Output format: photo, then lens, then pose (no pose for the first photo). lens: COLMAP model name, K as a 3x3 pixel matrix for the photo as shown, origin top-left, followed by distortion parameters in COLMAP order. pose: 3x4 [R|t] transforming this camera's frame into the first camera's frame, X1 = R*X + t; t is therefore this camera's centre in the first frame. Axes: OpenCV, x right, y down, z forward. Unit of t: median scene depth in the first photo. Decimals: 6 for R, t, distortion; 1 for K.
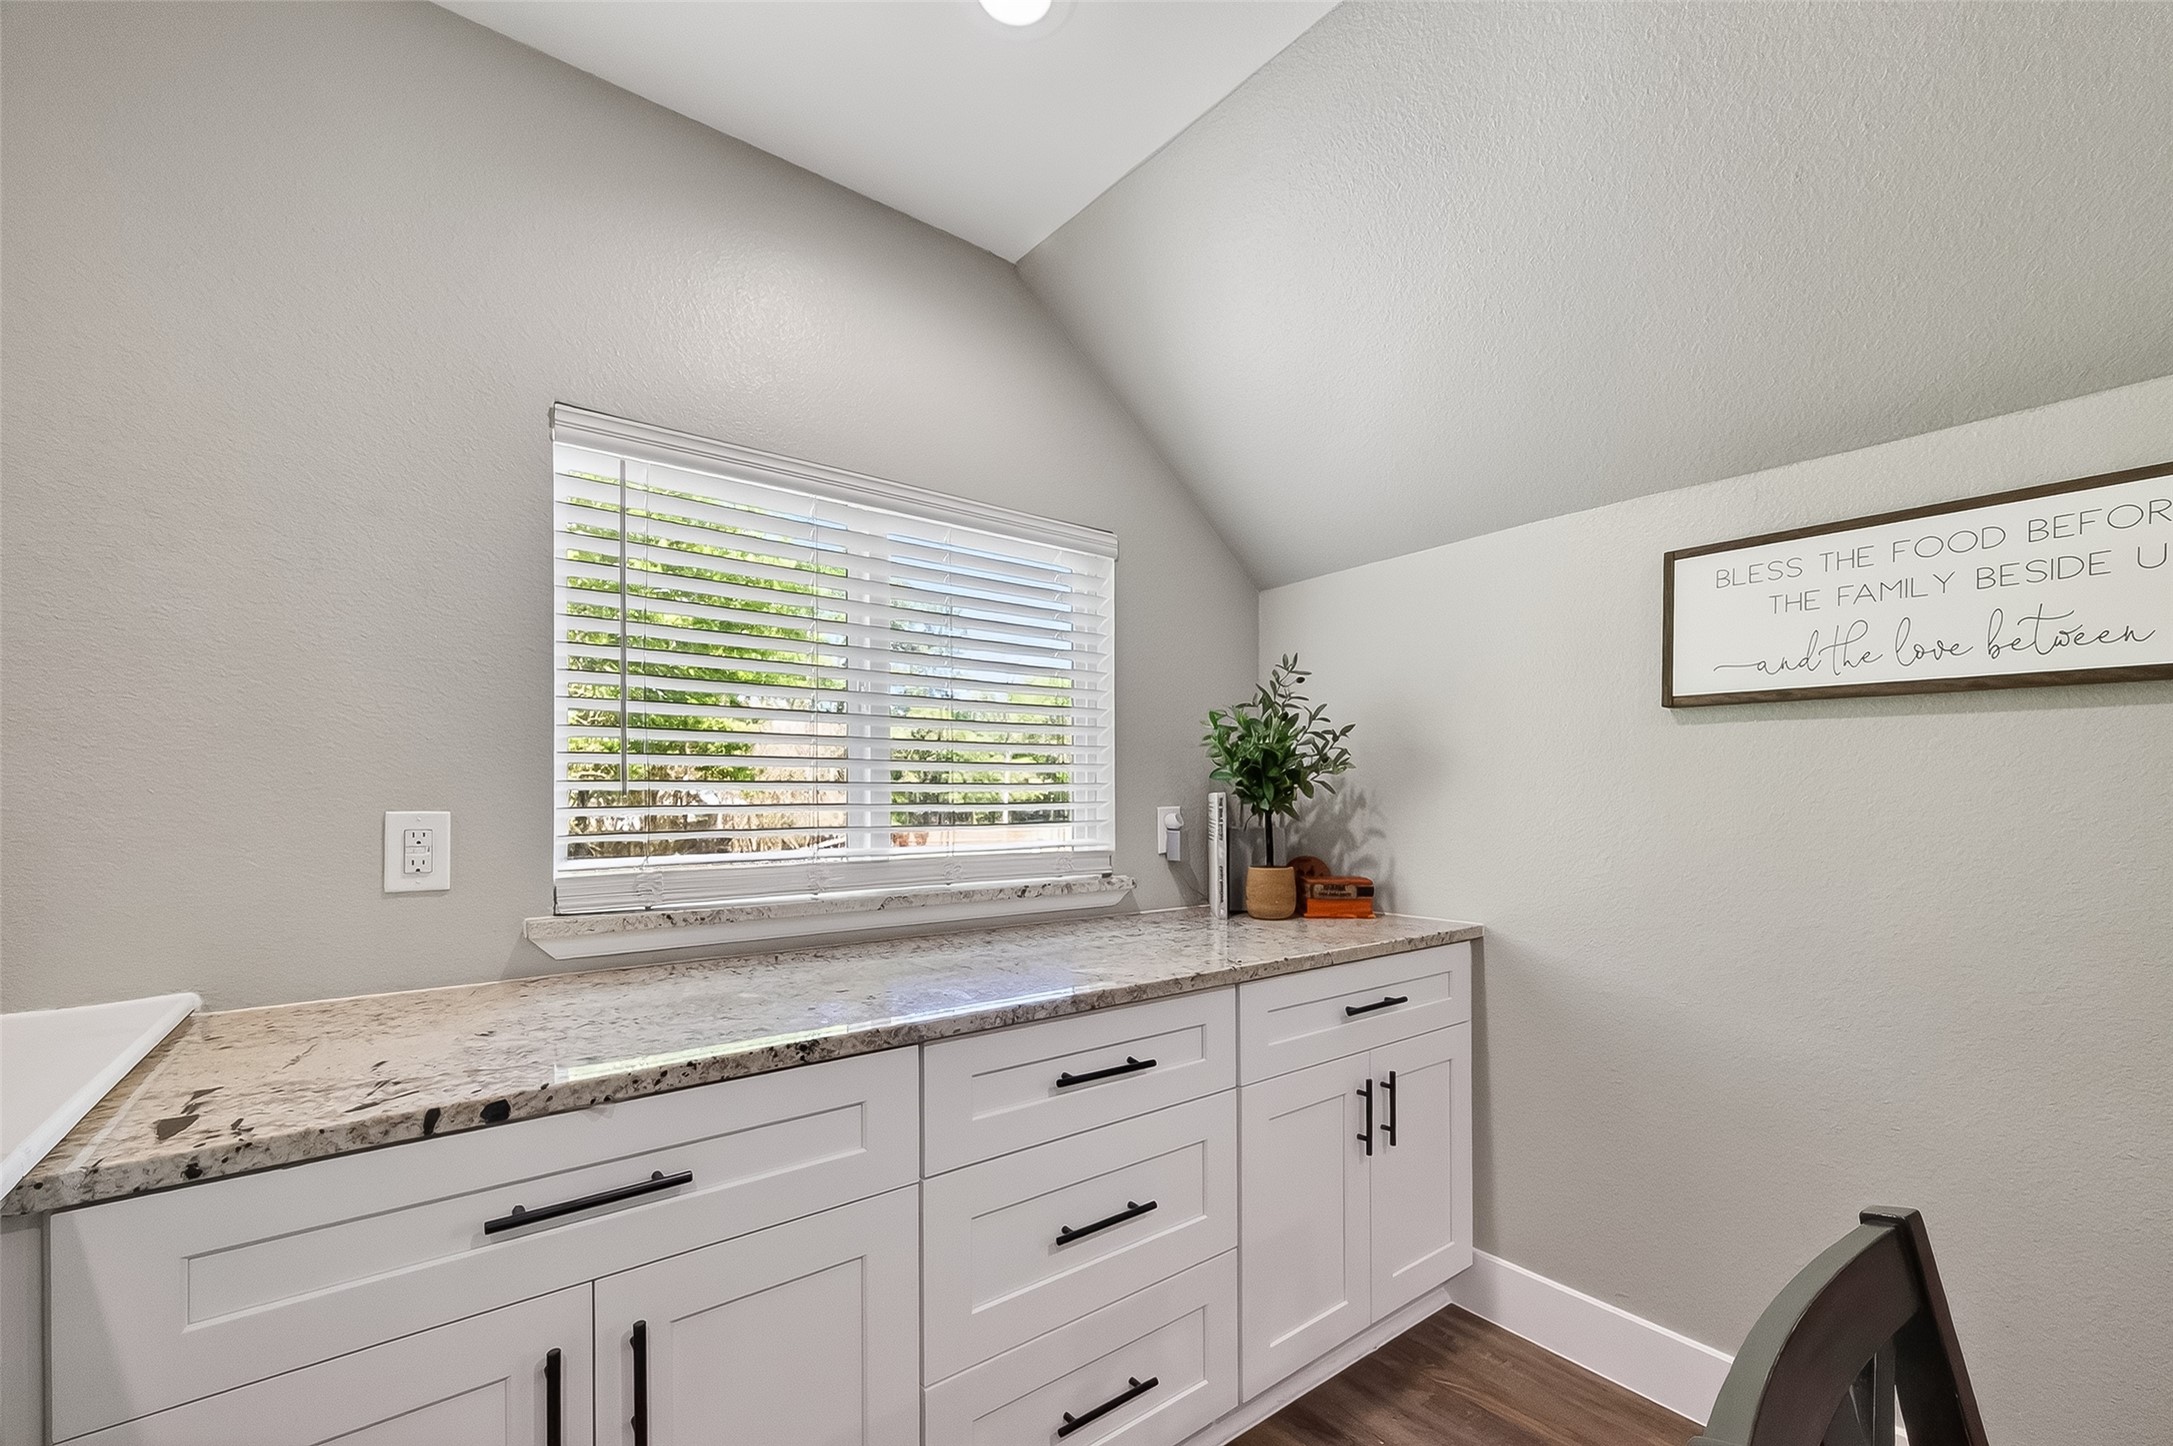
lens RADIAL K [[866.6, 0, 1088.6], [0, 866.6, 777.2], [0, 0, 1]] dist [0.000655, 0.000329]
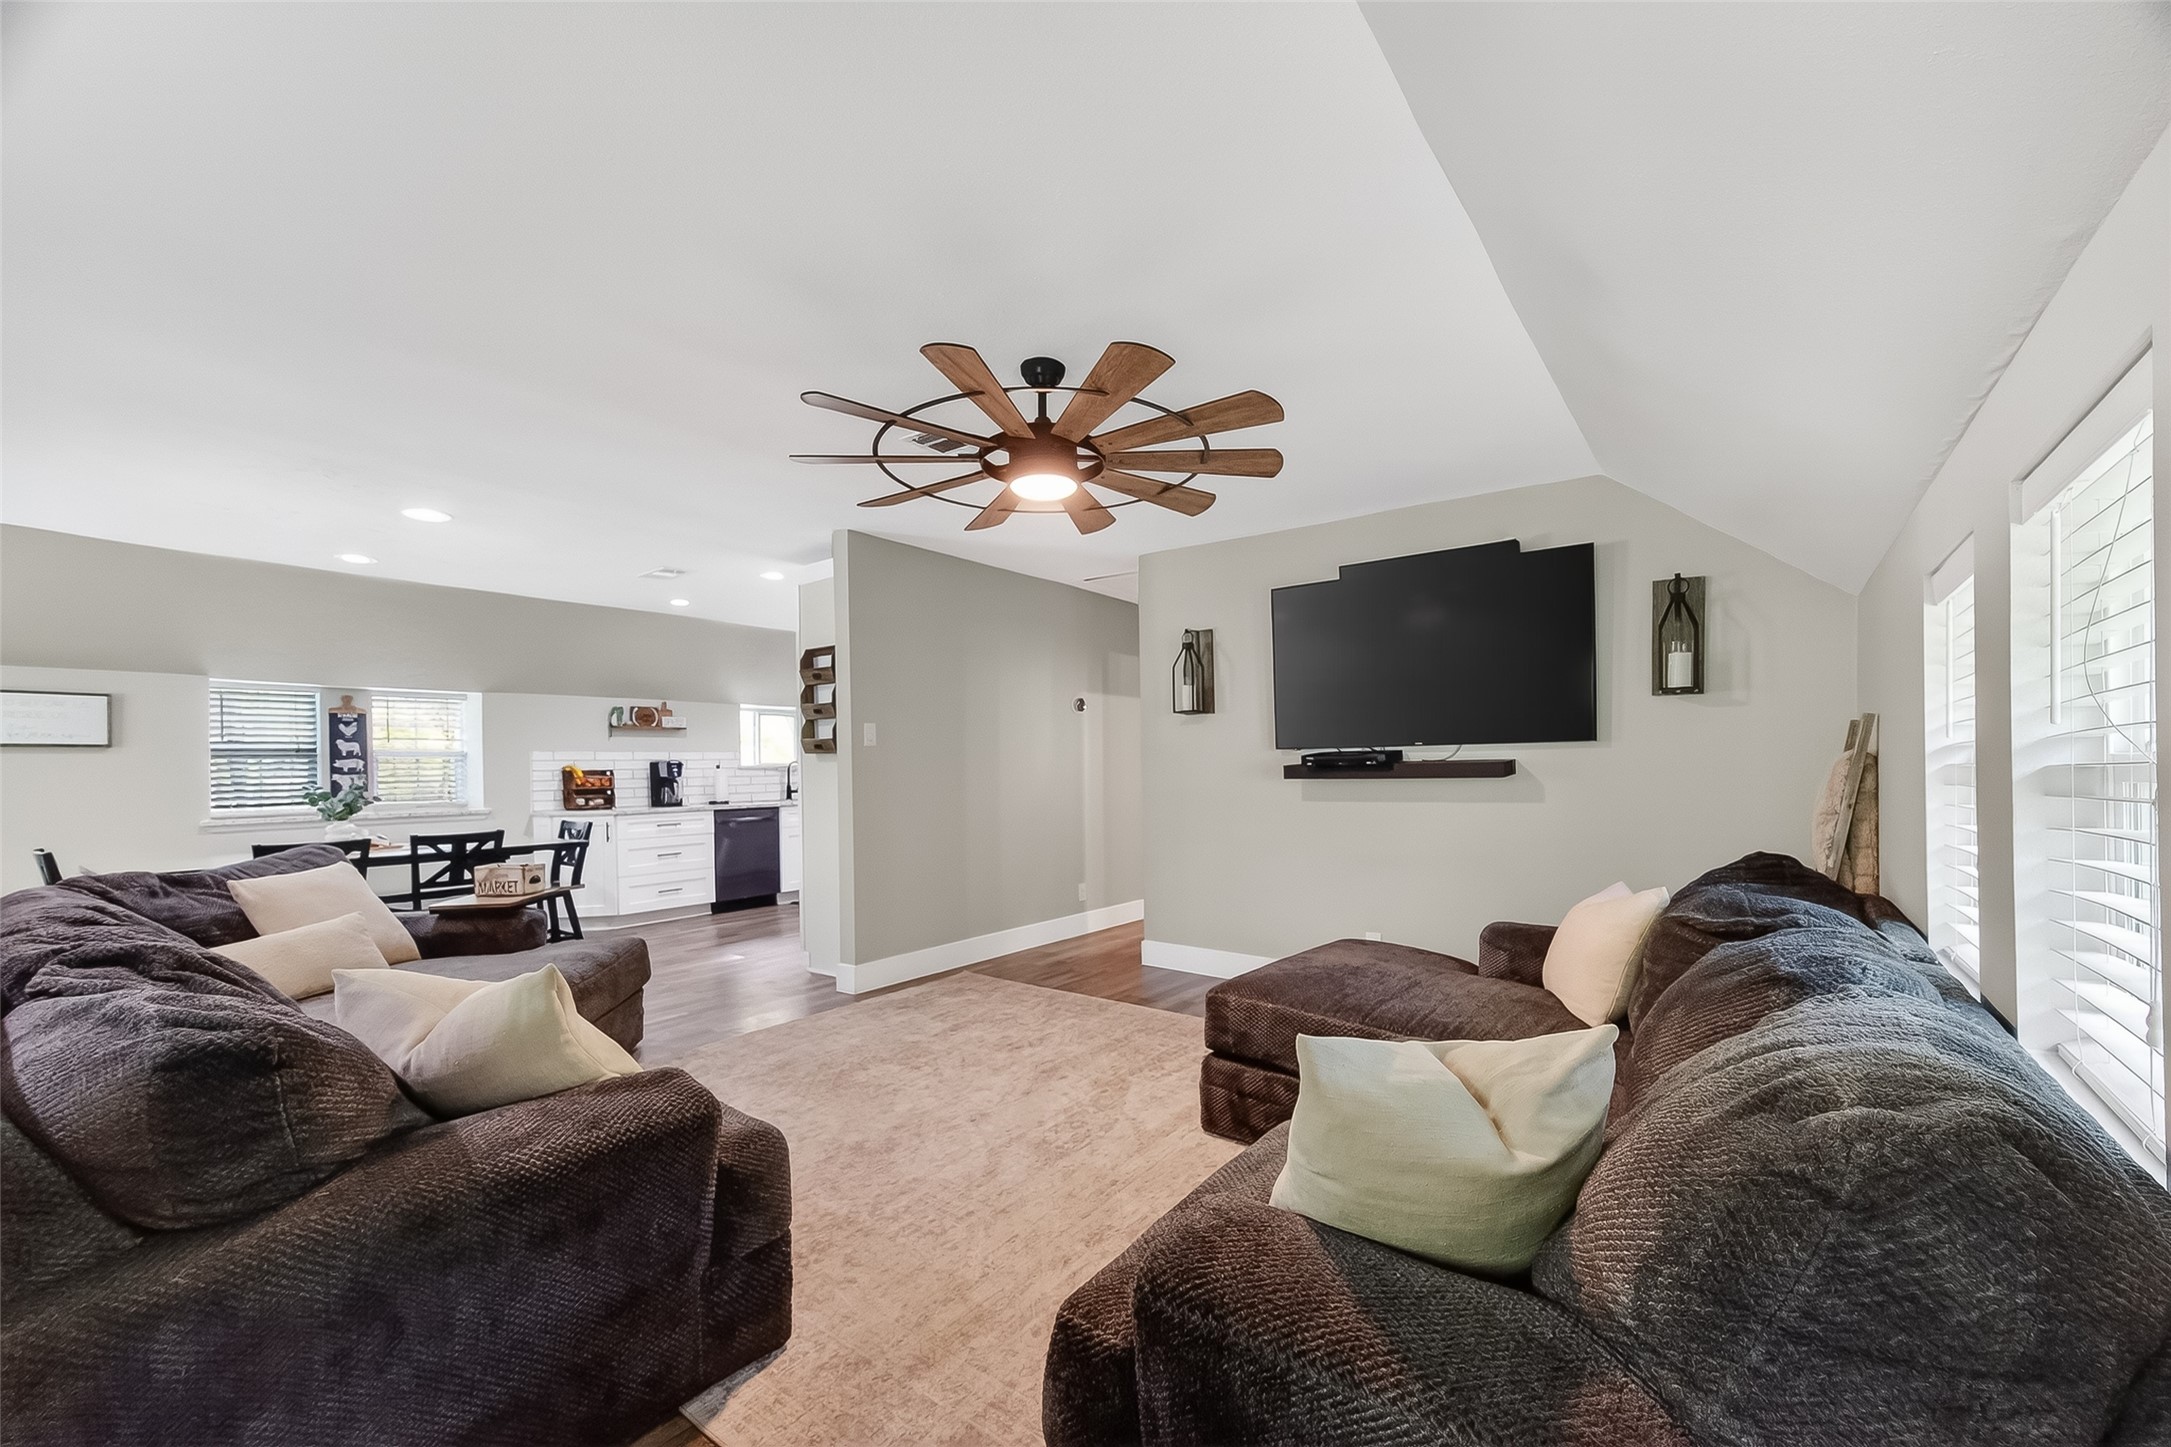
lens RADIAL K [[865.8, 0, 1087.6], [0, 865.8, 777.6], [0, 0, 1]] dist [0.000655, 0.000329]
pose [[-0.272739, -0.014314, 0.961982, -2.217846], [-0.010637, 0.999873, 0.011862, -0.043132], [-0.962029, -0.006997, -0.272857, -1.403877]]
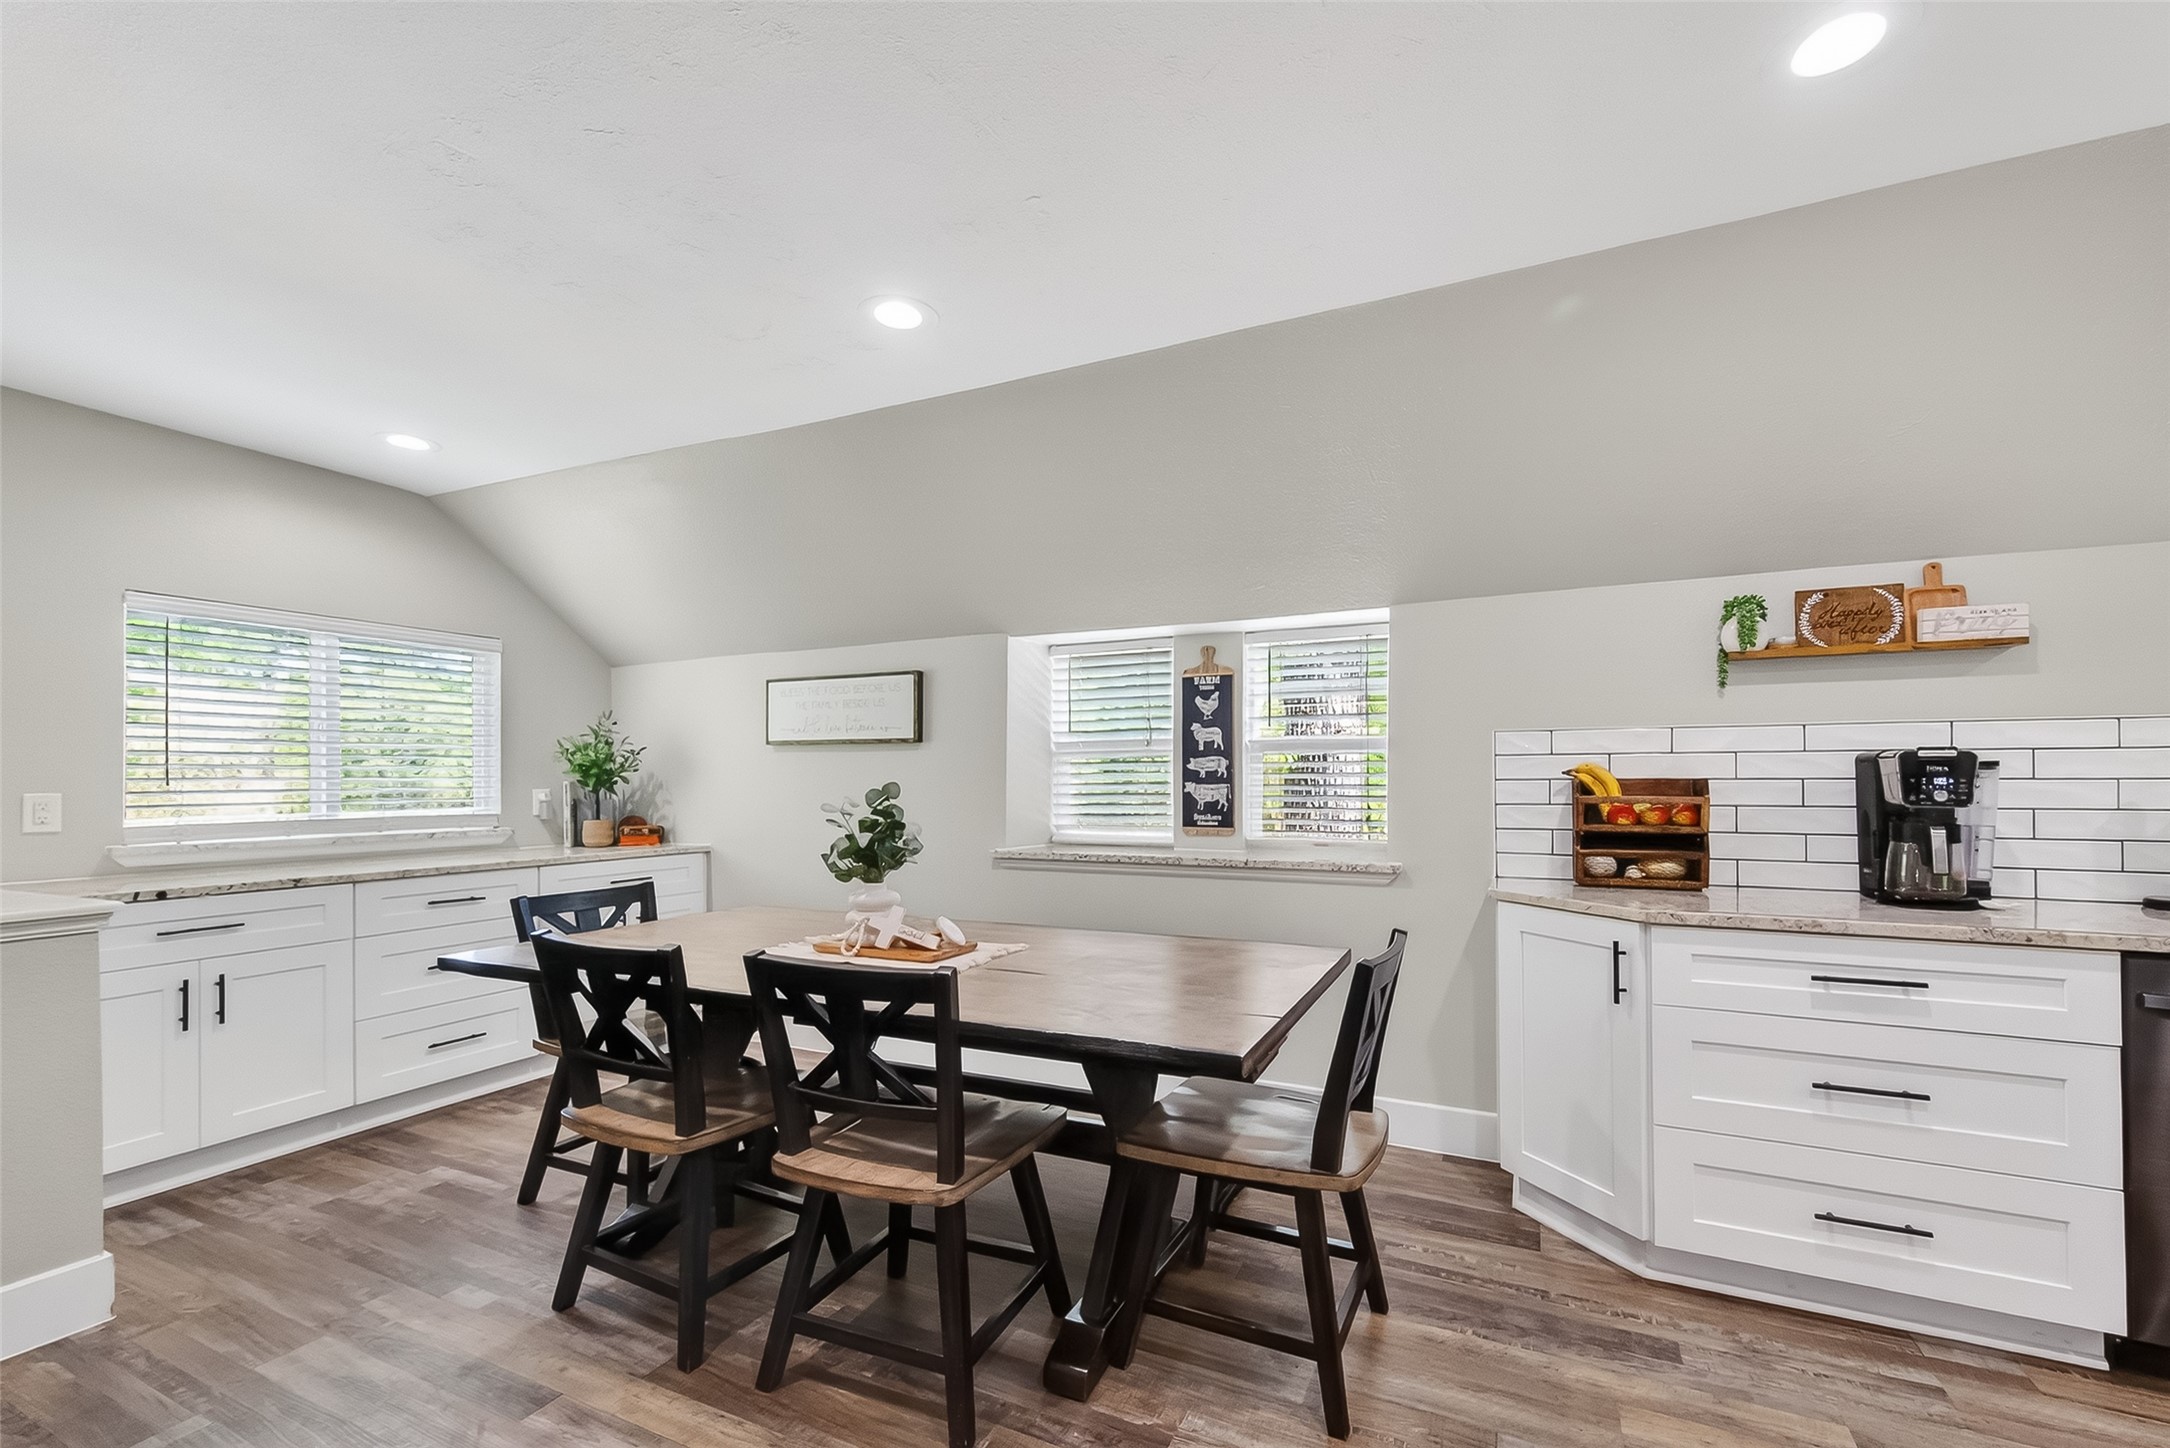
lens RADIAL K [[865.4, 0, 1087.1], [0, 865.4, 778.1], [0, 0, 1]] dist [0.000655, 0.000329]
pose [[0.890878, -0.002313, 0.454237, 0.303492], [-0.006161, 0.999834, 0.017175, -0.029453], [-0.454201, -0.018100, 0.890716, -1.192913]]
